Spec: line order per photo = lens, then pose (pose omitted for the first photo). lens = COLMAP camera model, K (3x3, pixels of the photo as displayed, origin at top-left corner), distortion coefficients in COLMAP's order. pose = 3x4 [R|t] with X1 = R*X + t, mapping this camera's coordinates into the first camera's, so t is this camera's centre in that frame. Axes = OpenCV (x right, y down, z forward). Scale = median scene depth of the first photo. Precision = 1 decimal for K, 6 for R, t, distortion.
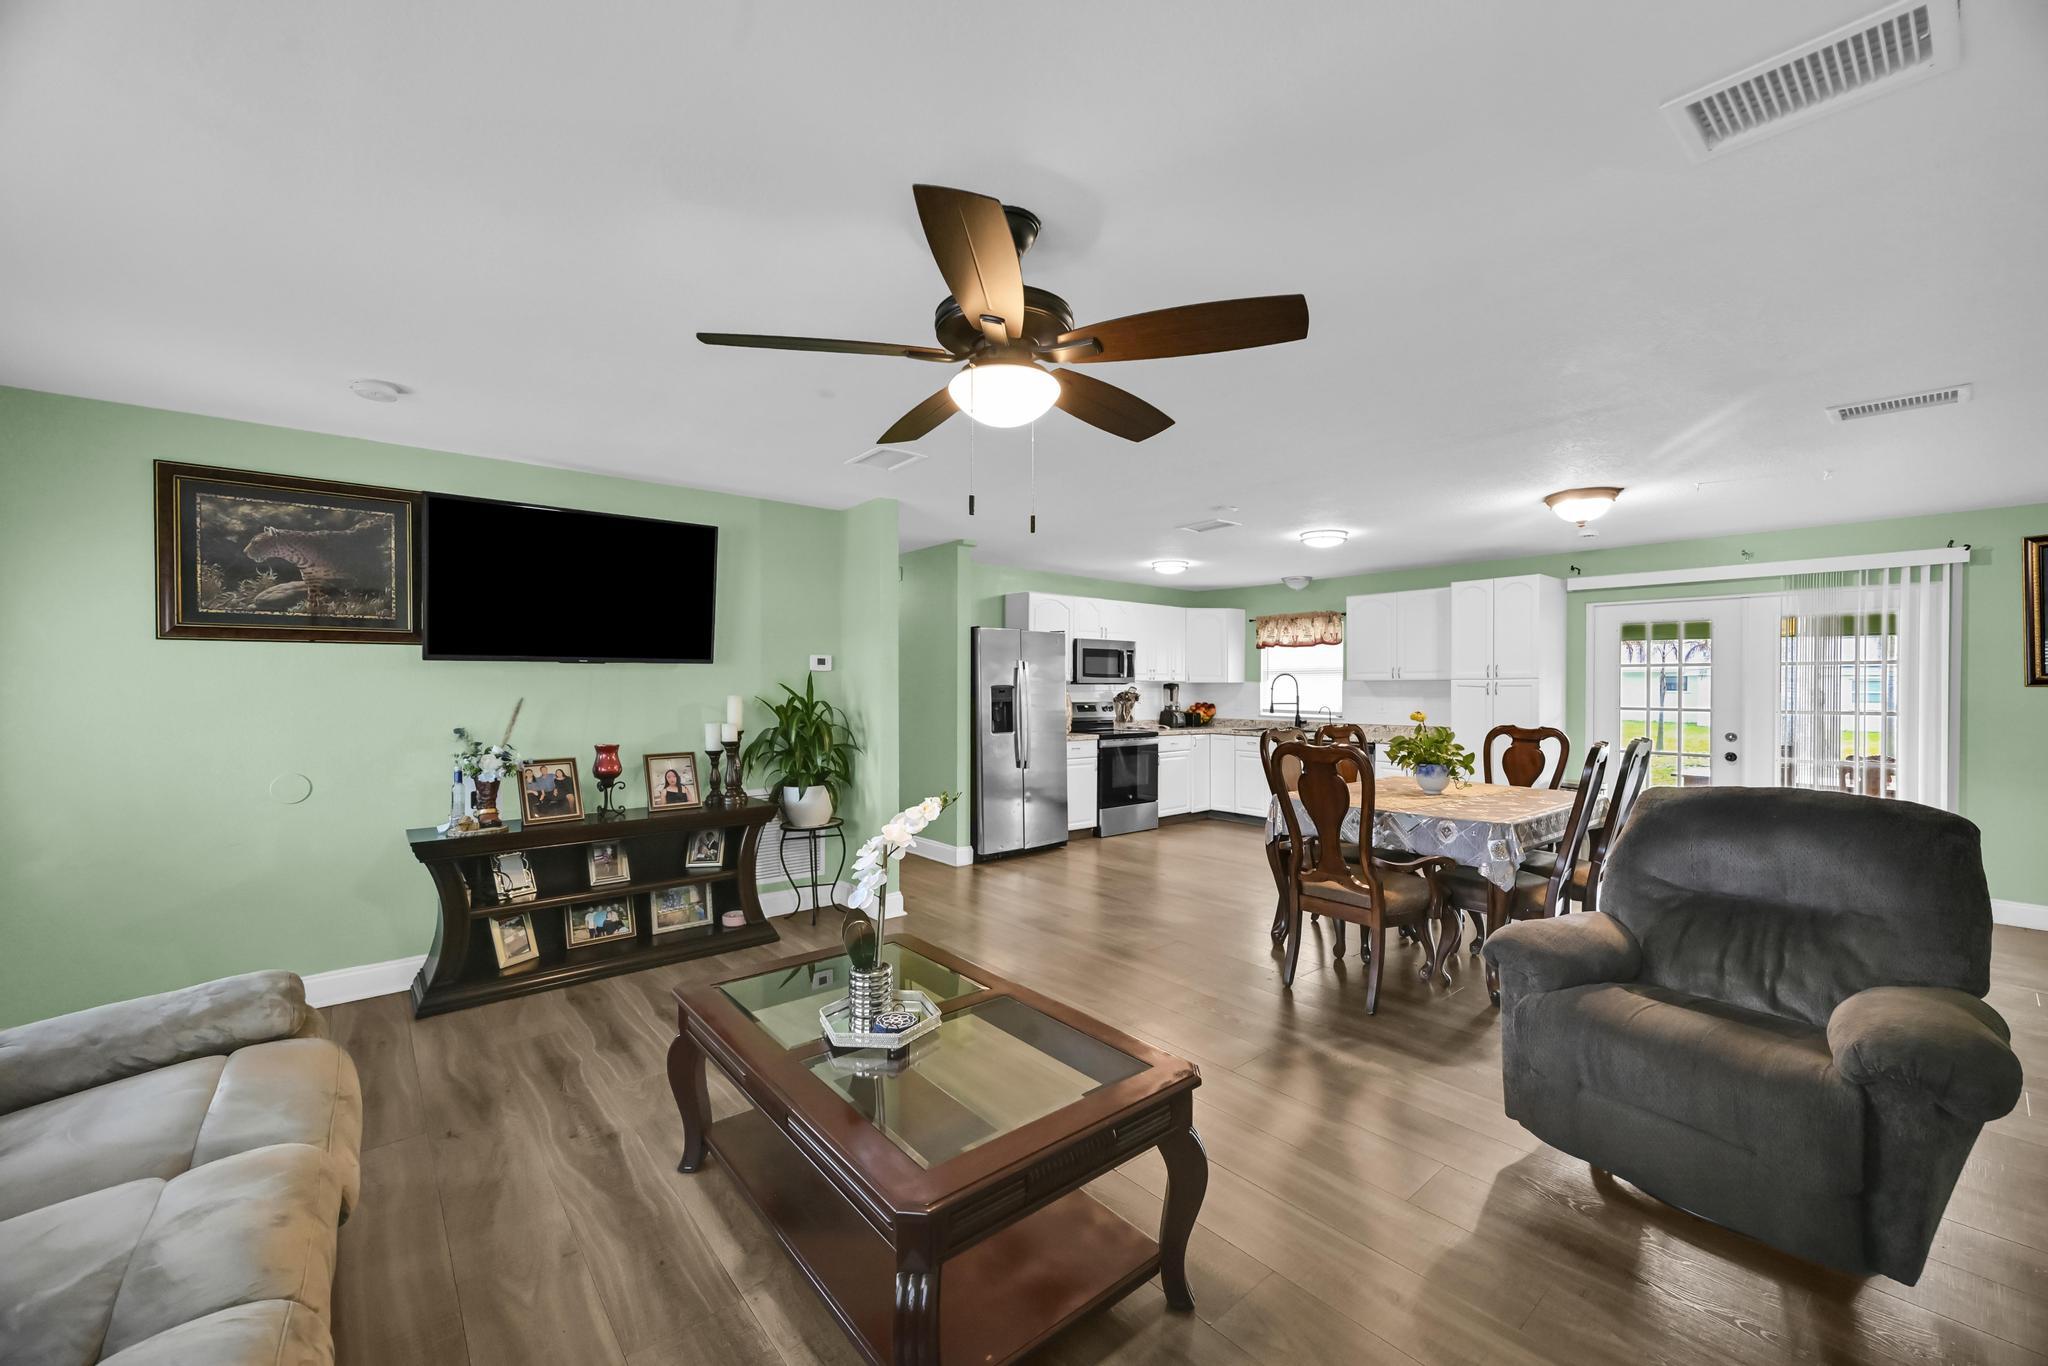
lens RADIAL K [[815.2, 0, 1005.1], [0, 815.2, 681.7], [0, 0, 1]] dist [-0.001760, -0.000097]
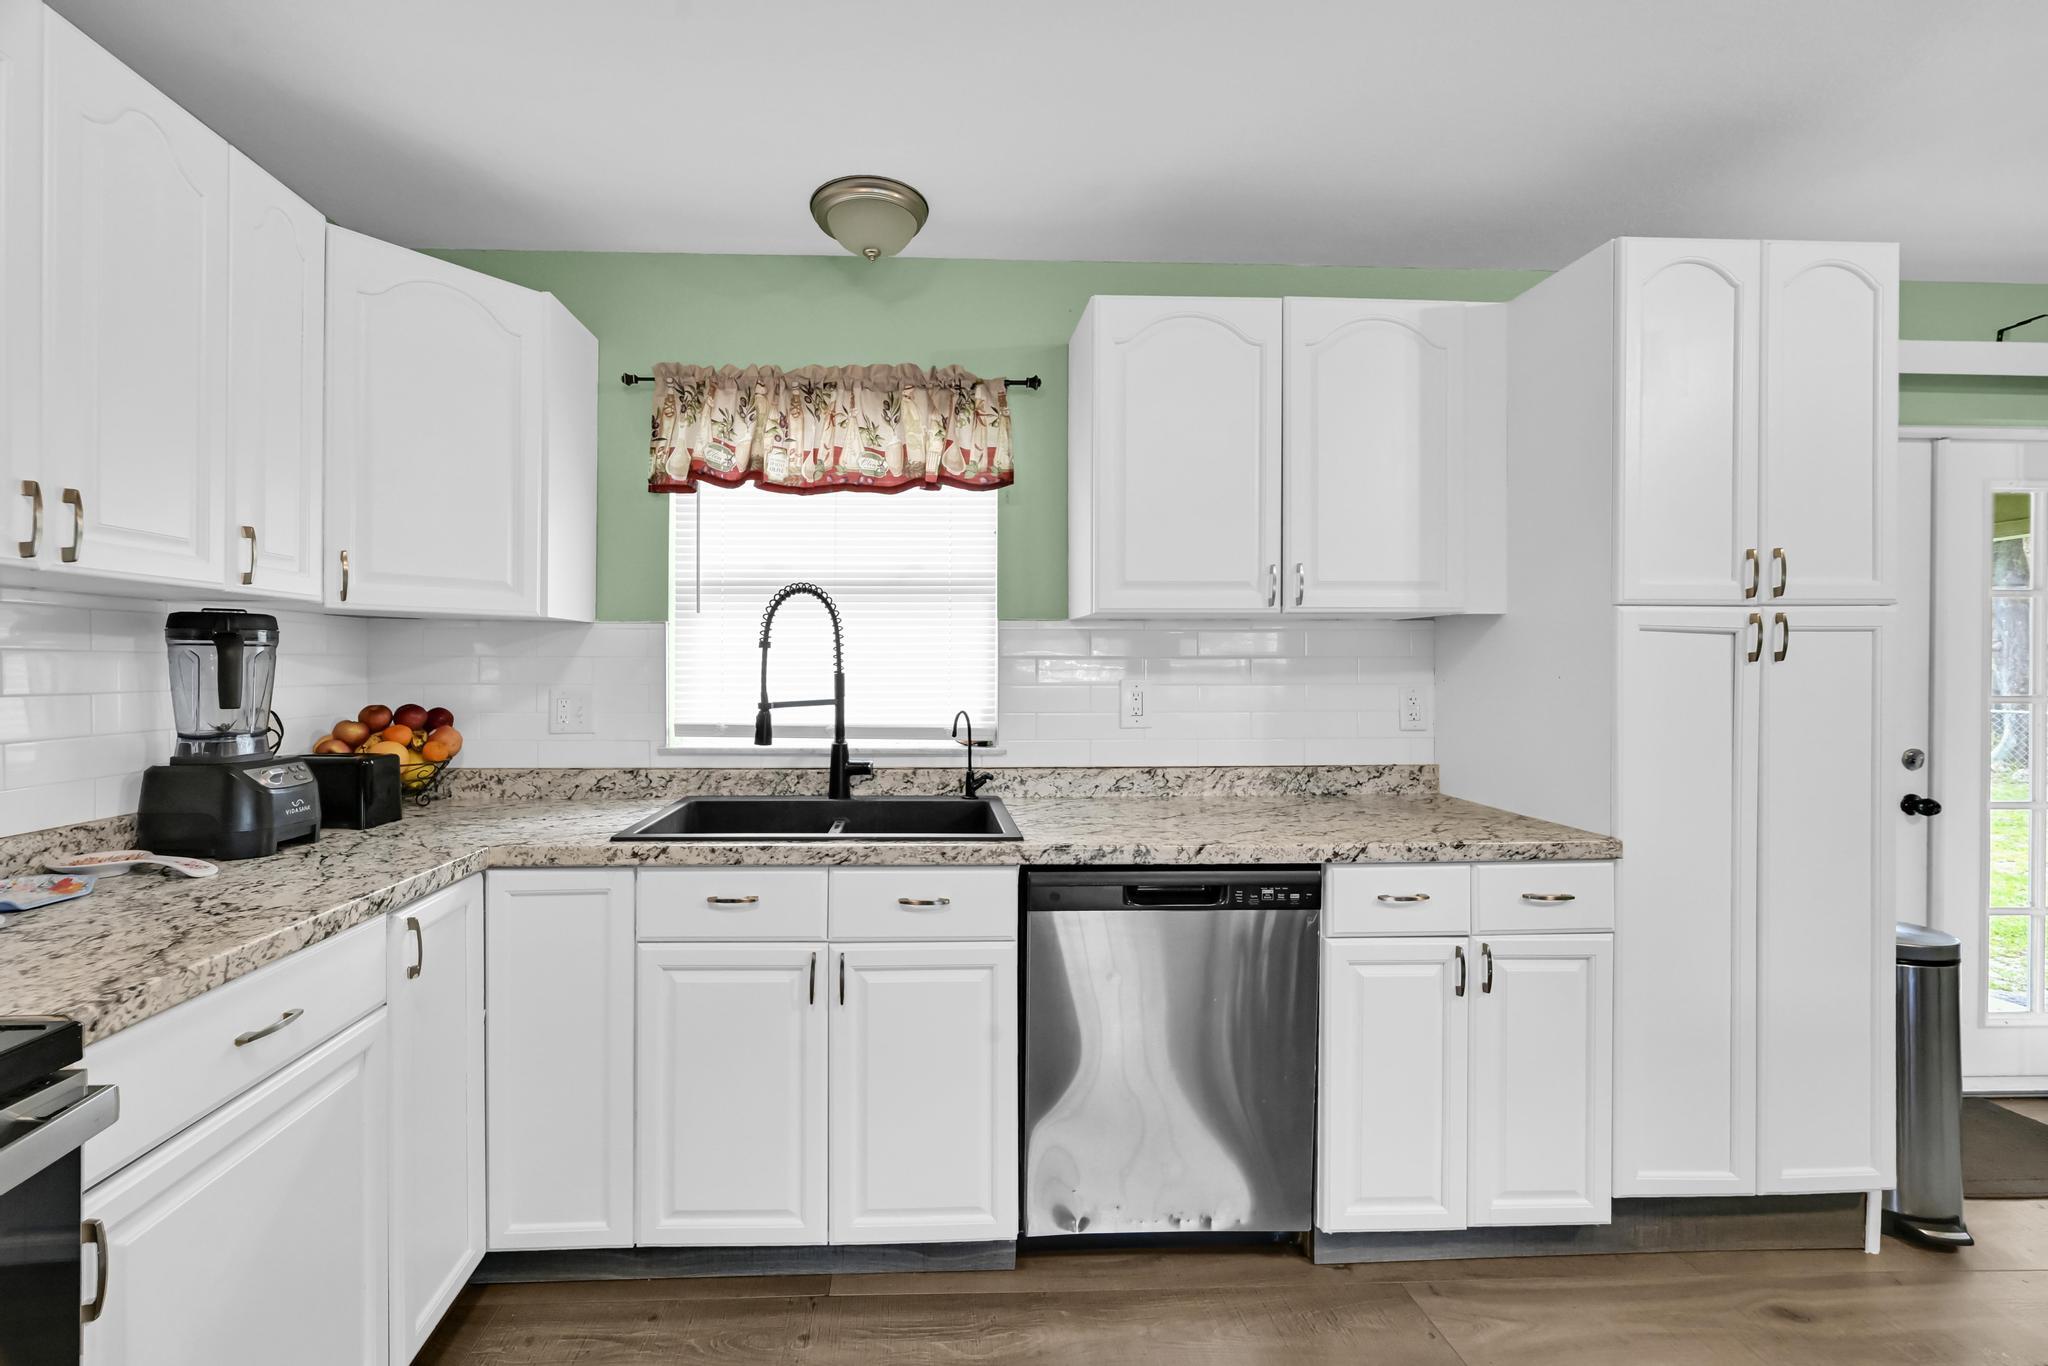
lens RADIAL K [[842.0, 0, 959.1], [0, 842.0, 661.6], [0, 0, 1]] dist [-0.001126, 0.000082]
pose [[0.594501, 0.003137, 0.804088, 0.178167], [-0.005927, 0.999982, 0.000481, 0.015142], [-0.804073, -0.005052, 0.594510, 0.898847]]
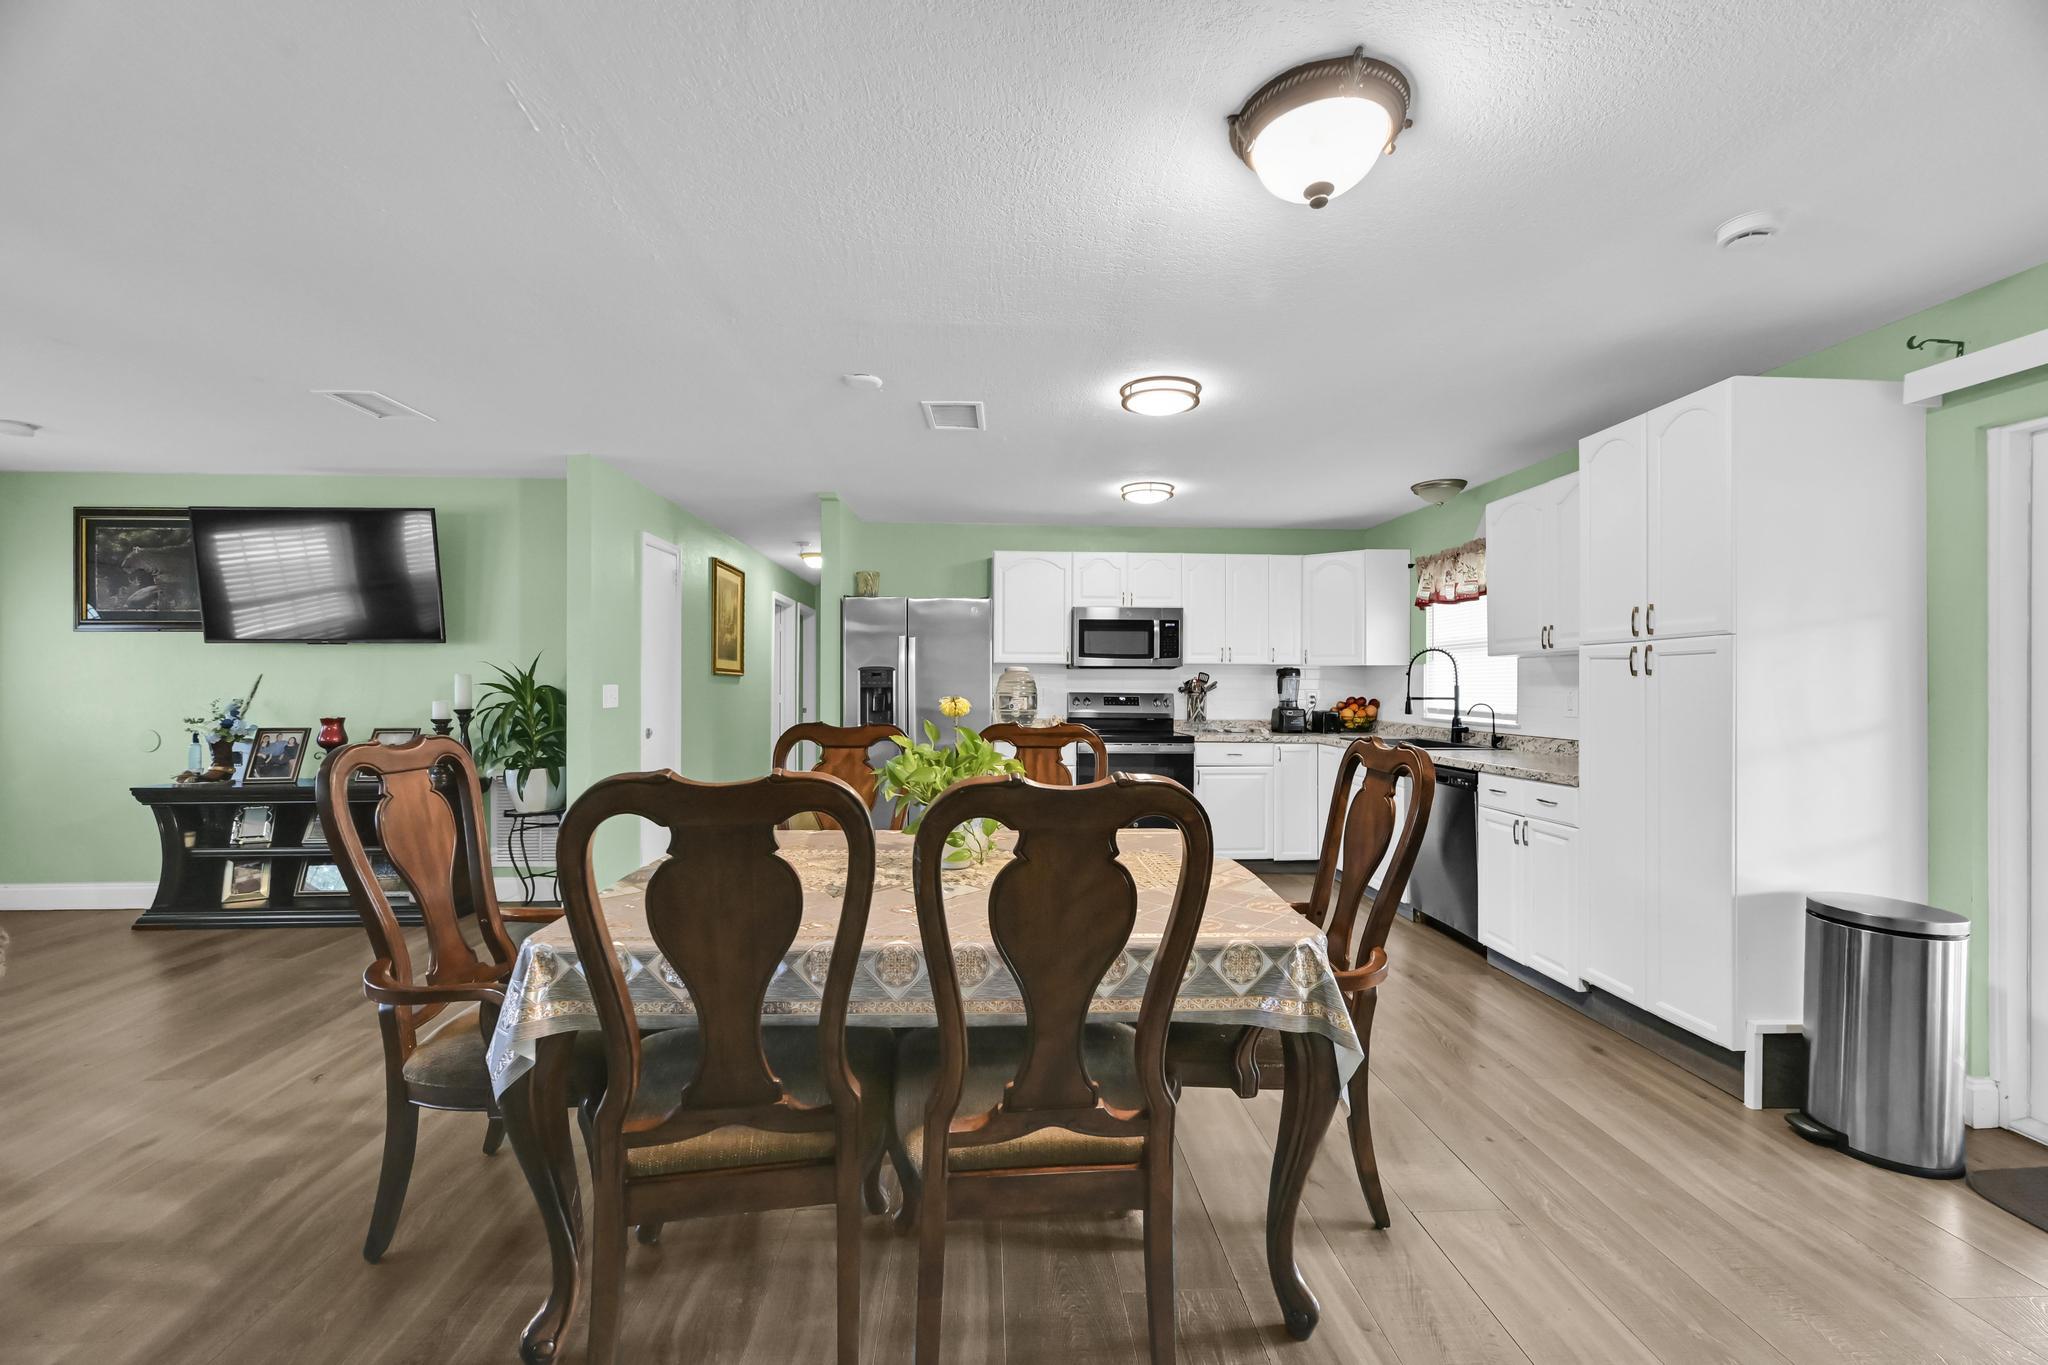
lens RADIAL K [[815.2, 0, 1005.1], [0, 815.2, 681.2], [0, 0, 1]] dist [-0.001760, -0.000097]
pose [[0.800756, -0.000844, -0.598990, 0.504666], [0.000353, 0.999999, -0.000938, 0.016681], [0.598990, 0.000540, 0.800756, 0.371174]]
